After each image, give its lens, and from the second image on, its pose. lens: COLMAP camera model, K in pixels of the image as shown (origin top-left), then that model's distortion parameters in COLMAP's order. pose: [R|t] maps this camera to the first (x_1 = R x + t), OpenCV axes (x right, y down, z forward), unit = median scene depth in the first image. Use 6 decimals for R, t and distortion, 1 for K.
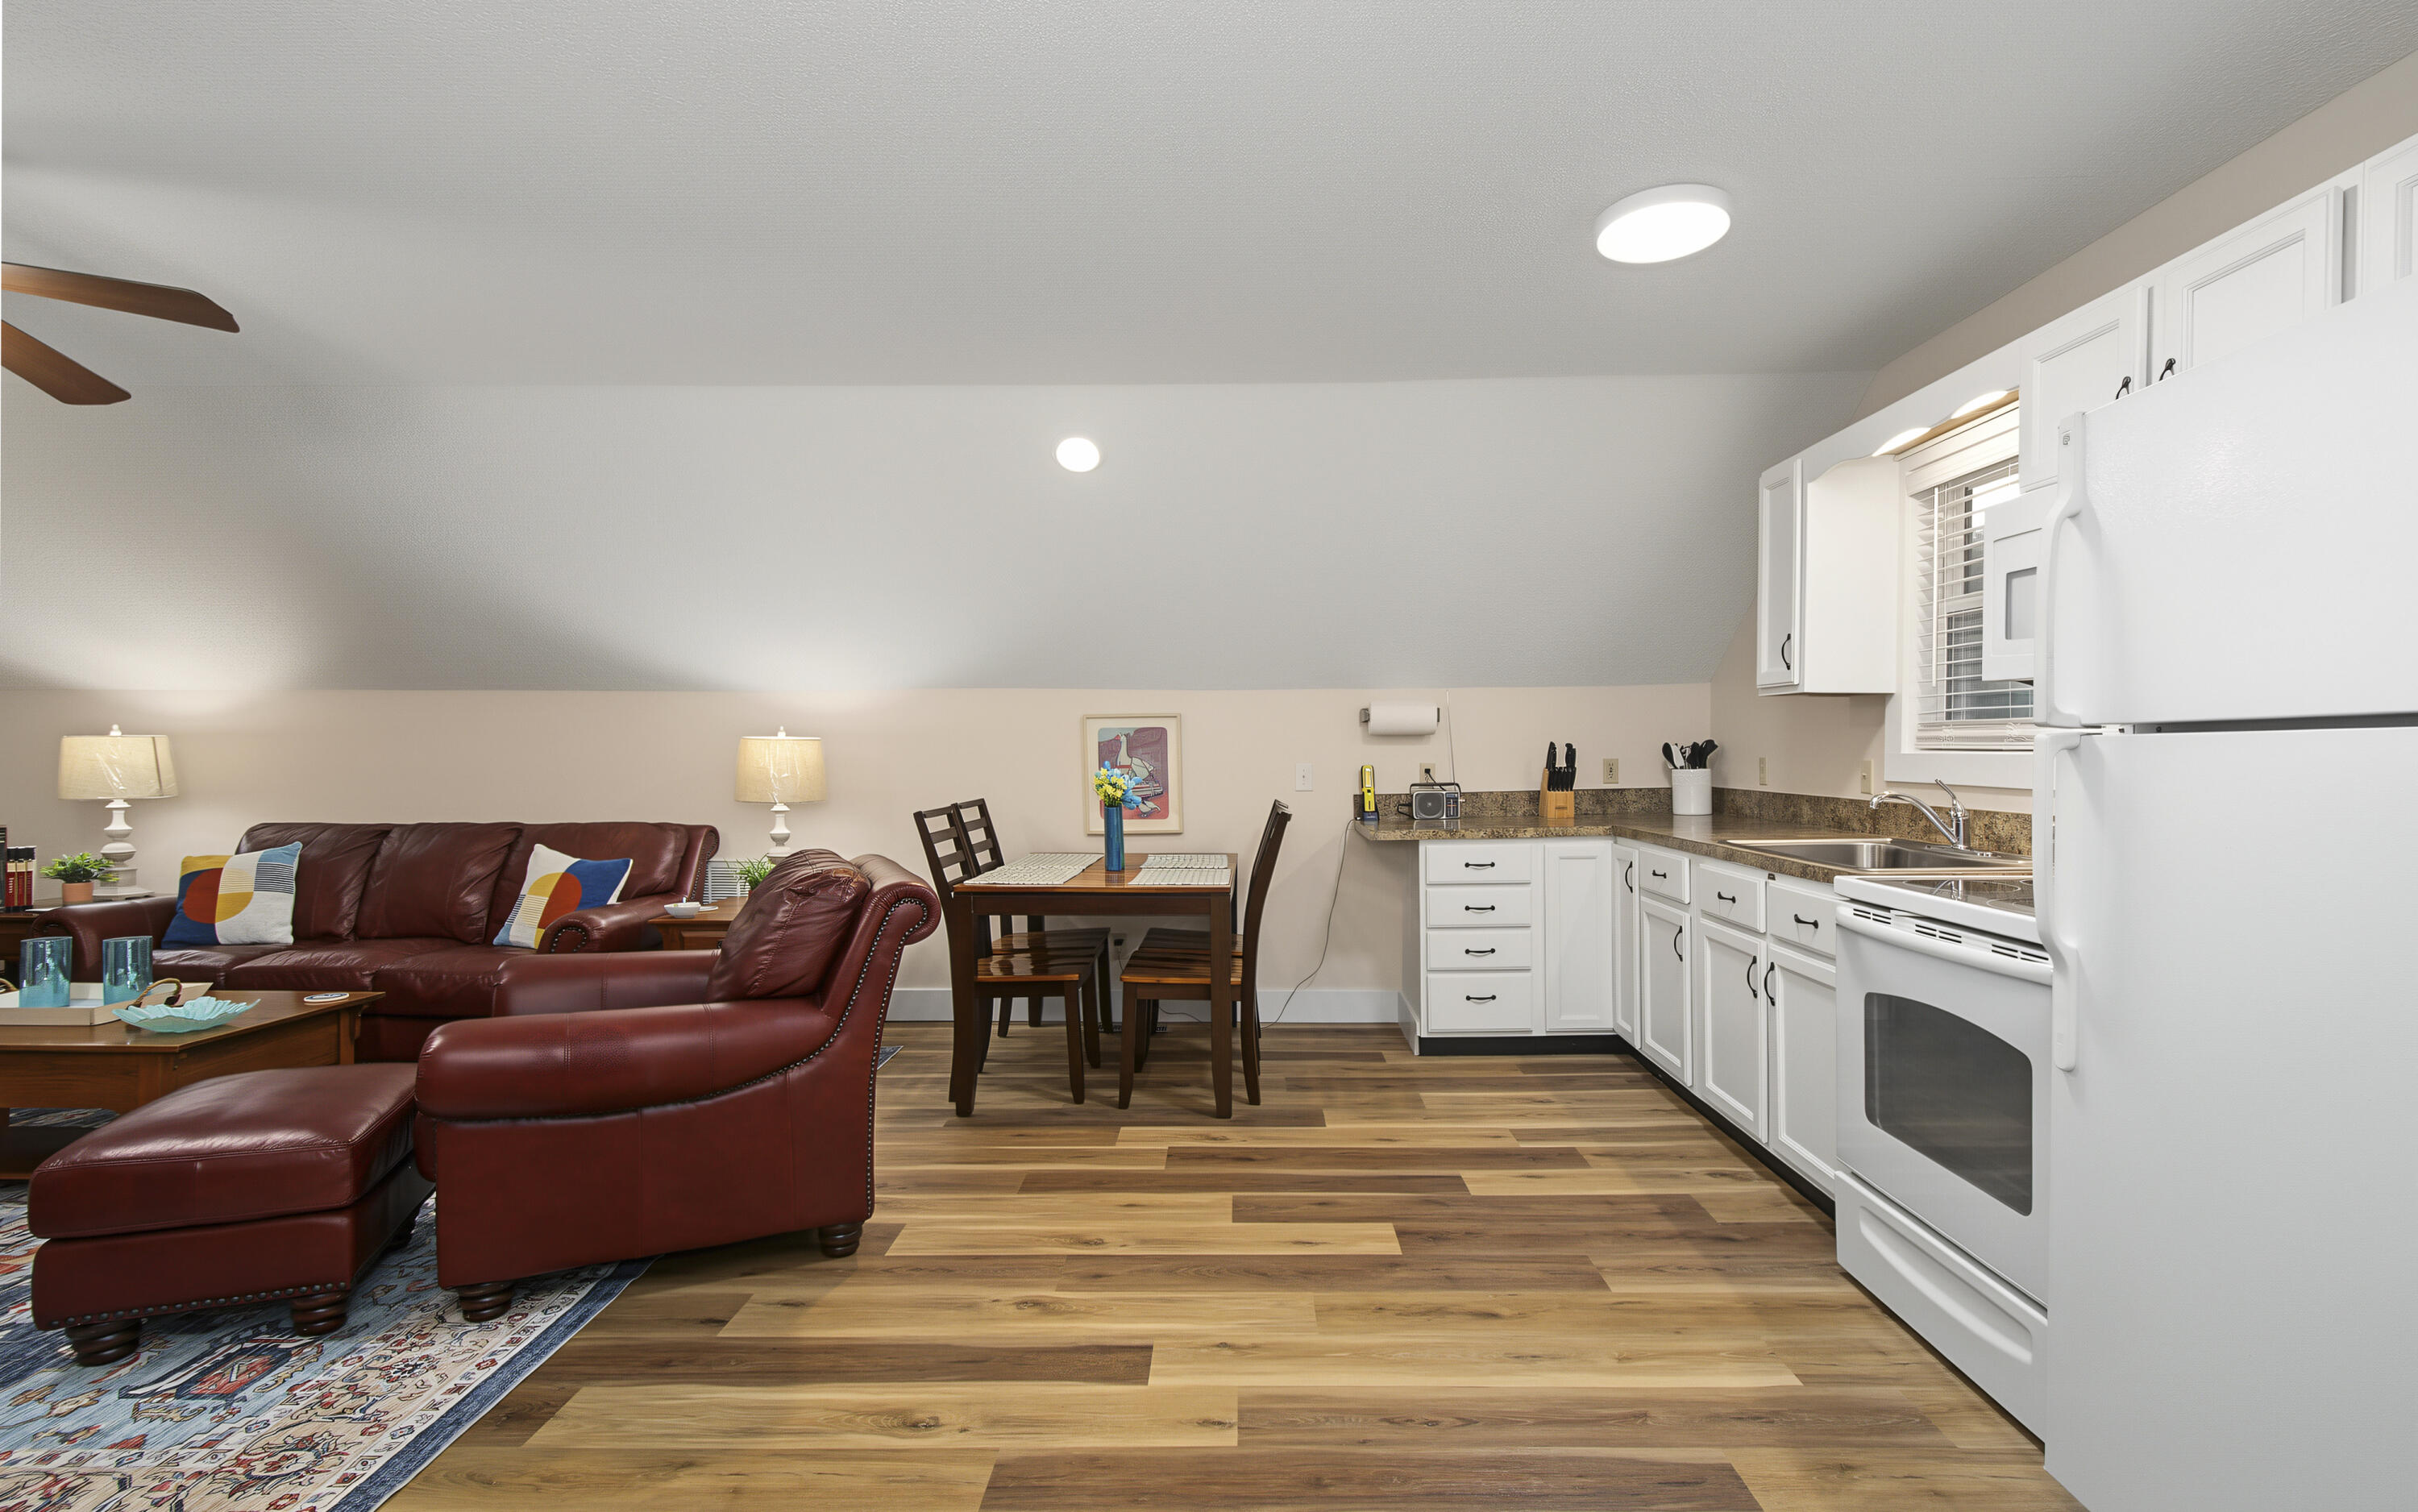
lens RADIAL K [[1085.3, 0, 1273.0], [0, 1085.3, 762.5], [0, 0, 1]] dist [-0.009938, -0.000175]
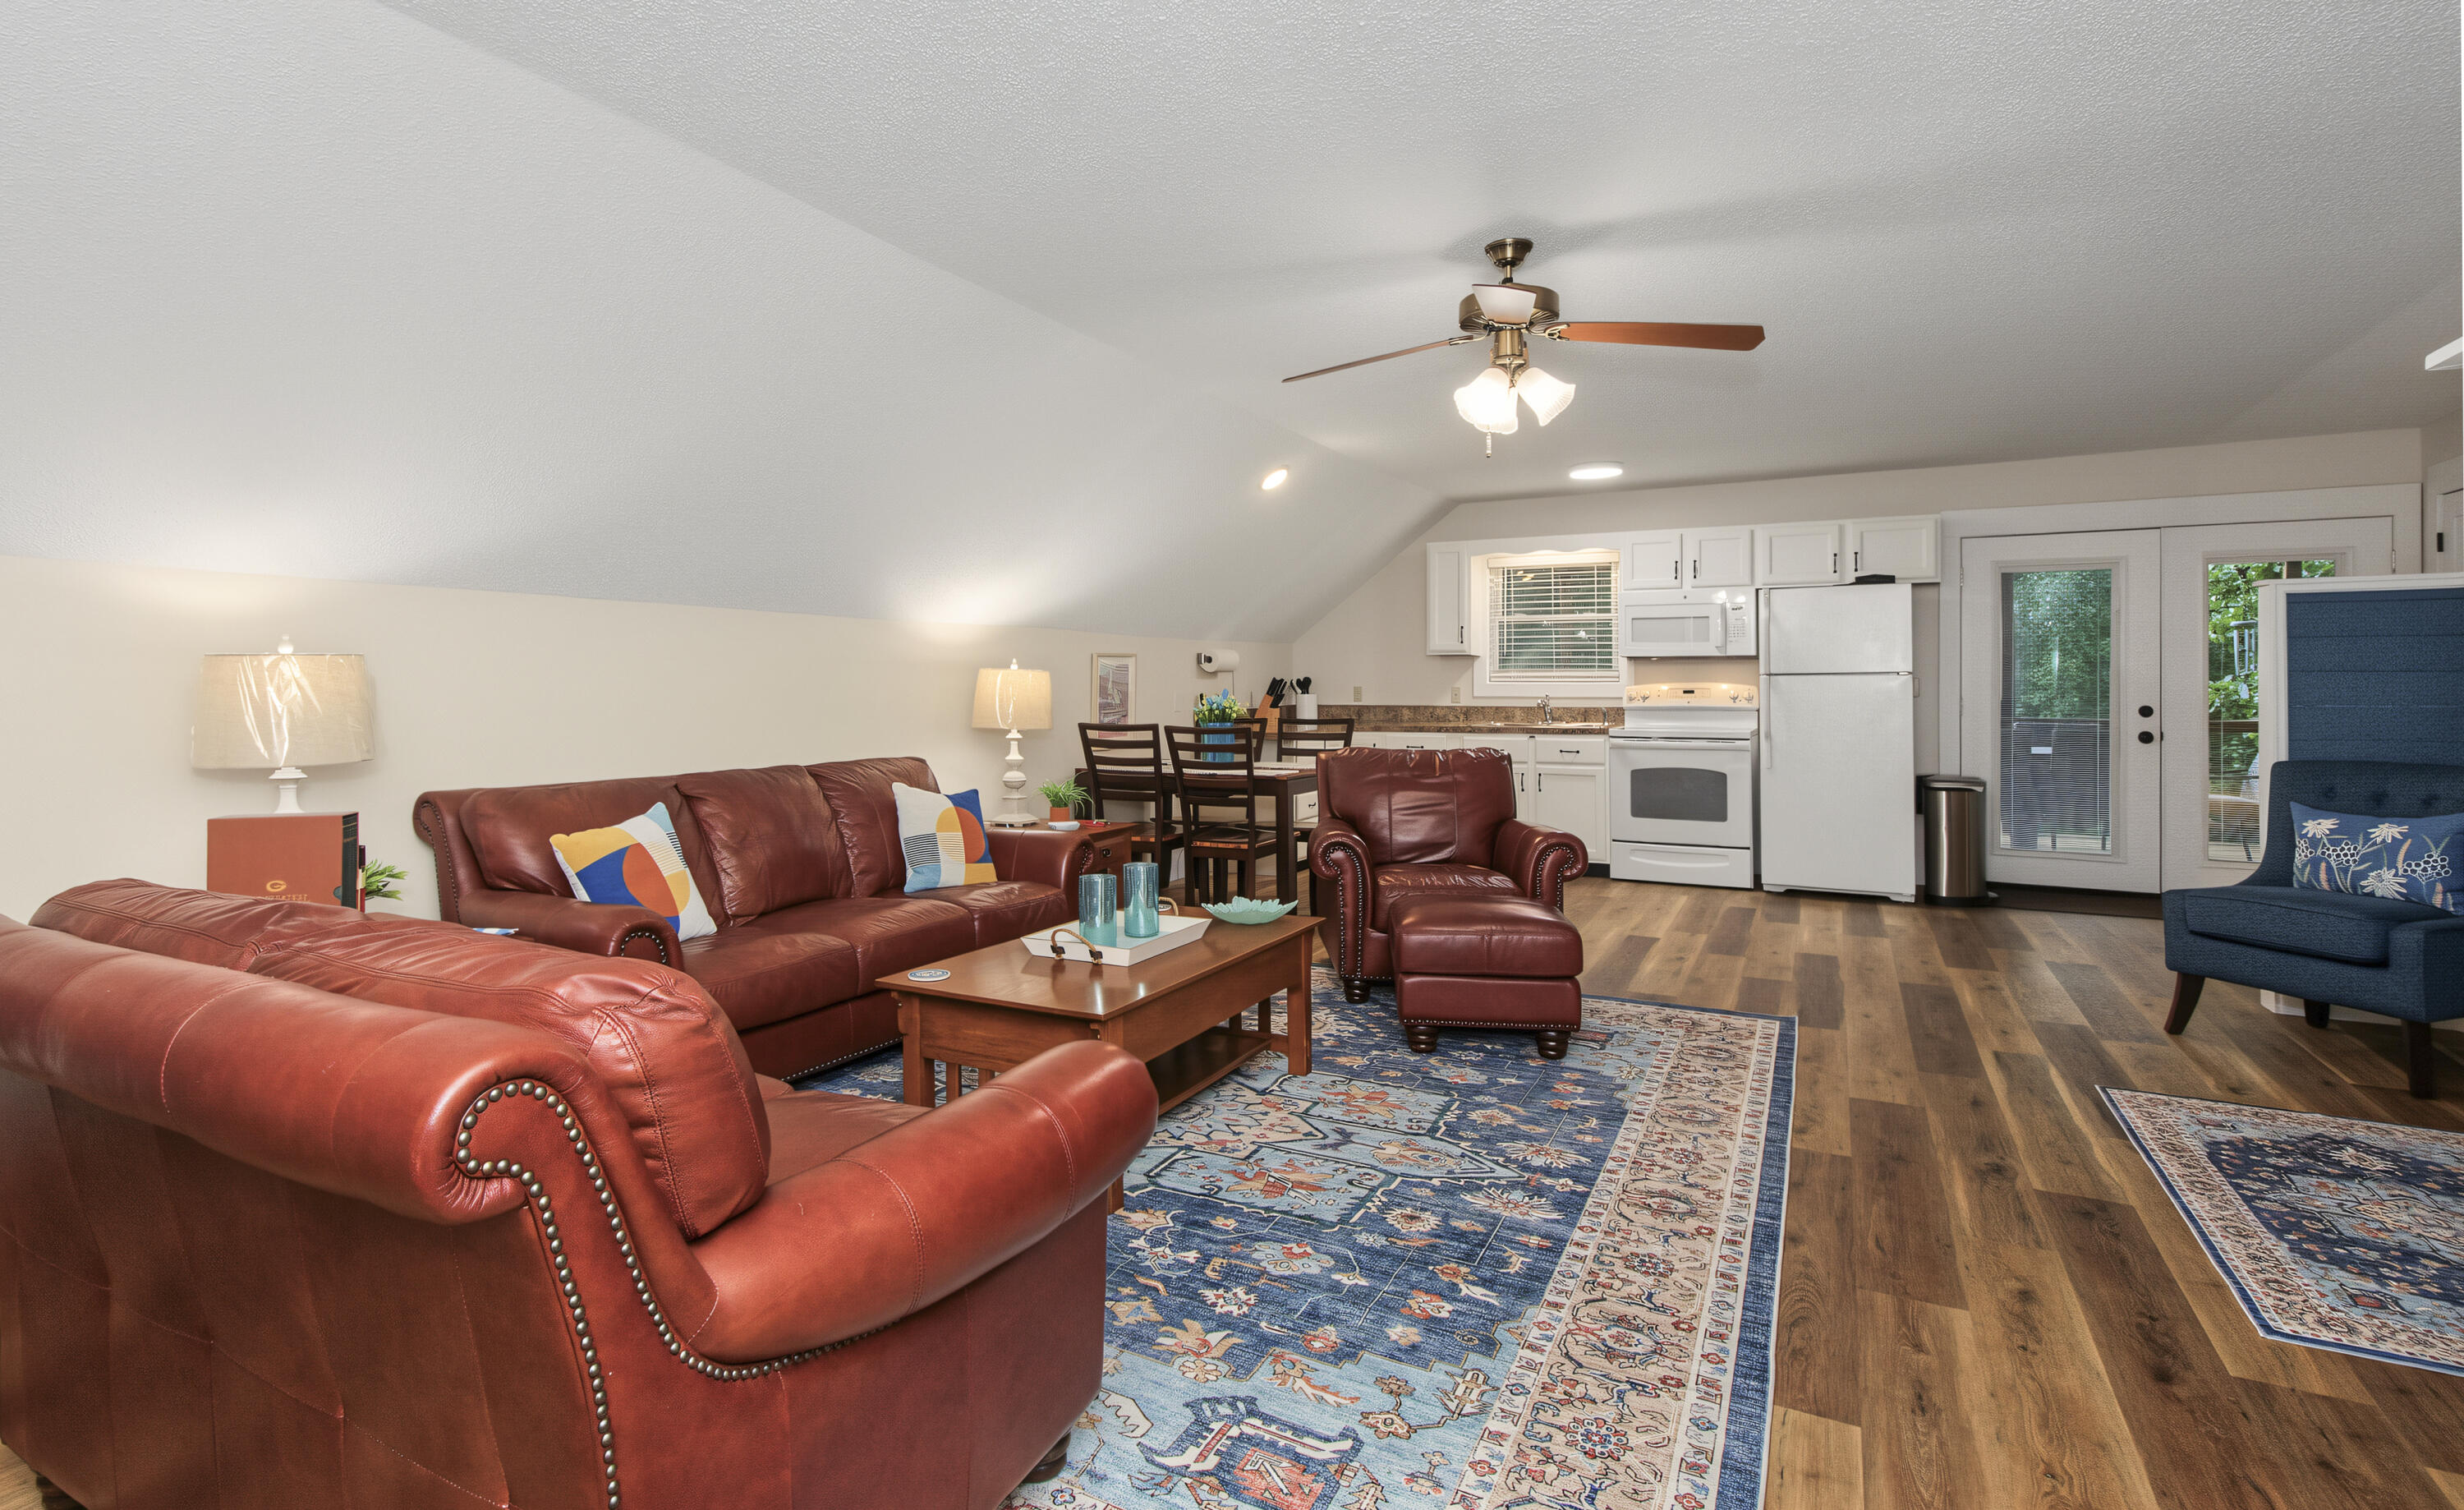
lens RADIAL K [[1115.1, 0, 1184.0], [0, 1115.1, 688.6], [0, 0, 1]] dist [-0.016978, -0.000670]
pose [[0.525888, -0.004380, 0.850543, -1.678964], [0.009091, 0.999959, -0.000472, 0.001552], [-0.850505, 0.007980, 0.525906, 0.354166]]
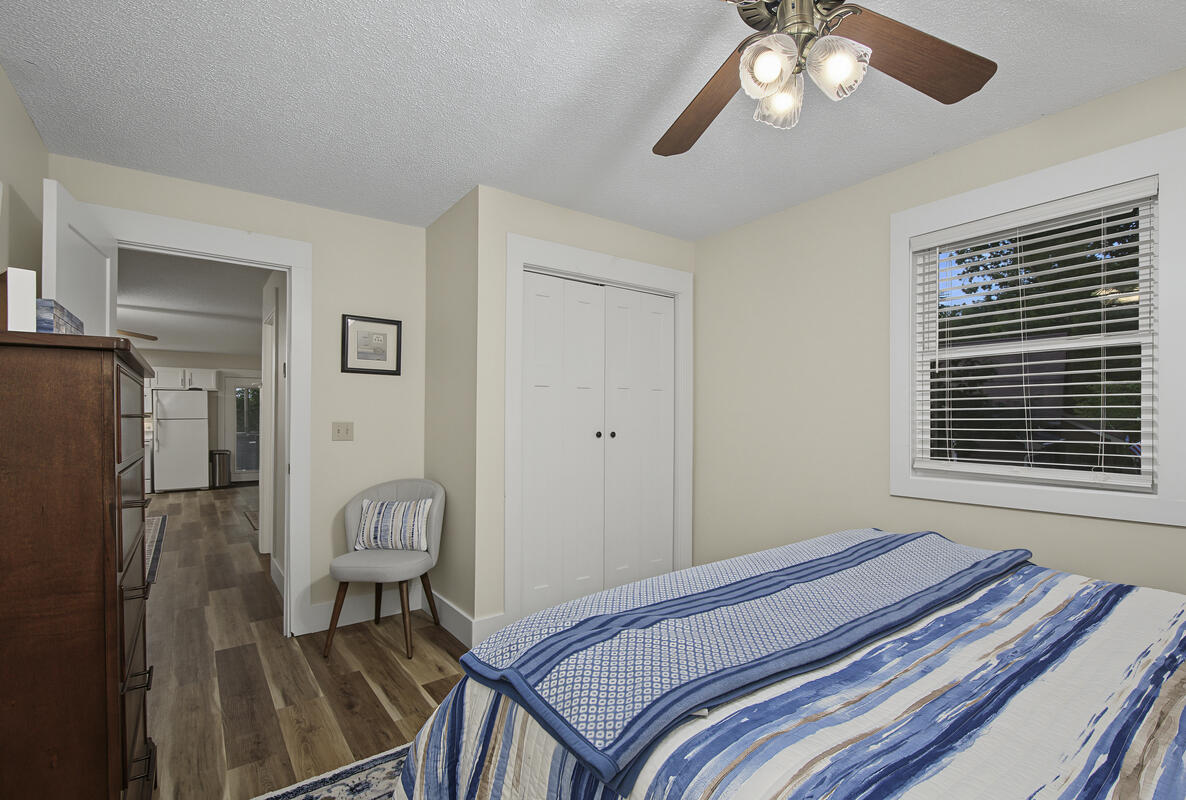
lens RADIAL K [[544.1, 0, 589.0], [0, 544.1, 410.4], [0, 0, 1]] dist [0.002491, -0.000855]
pose [[-0.570174, 0.013075, 0.821420, -2.995442], [0.015303, 0.999869, -0.005292, -0.011266], [-0.821381, 0.009553, -0.570299, 0.280914]]
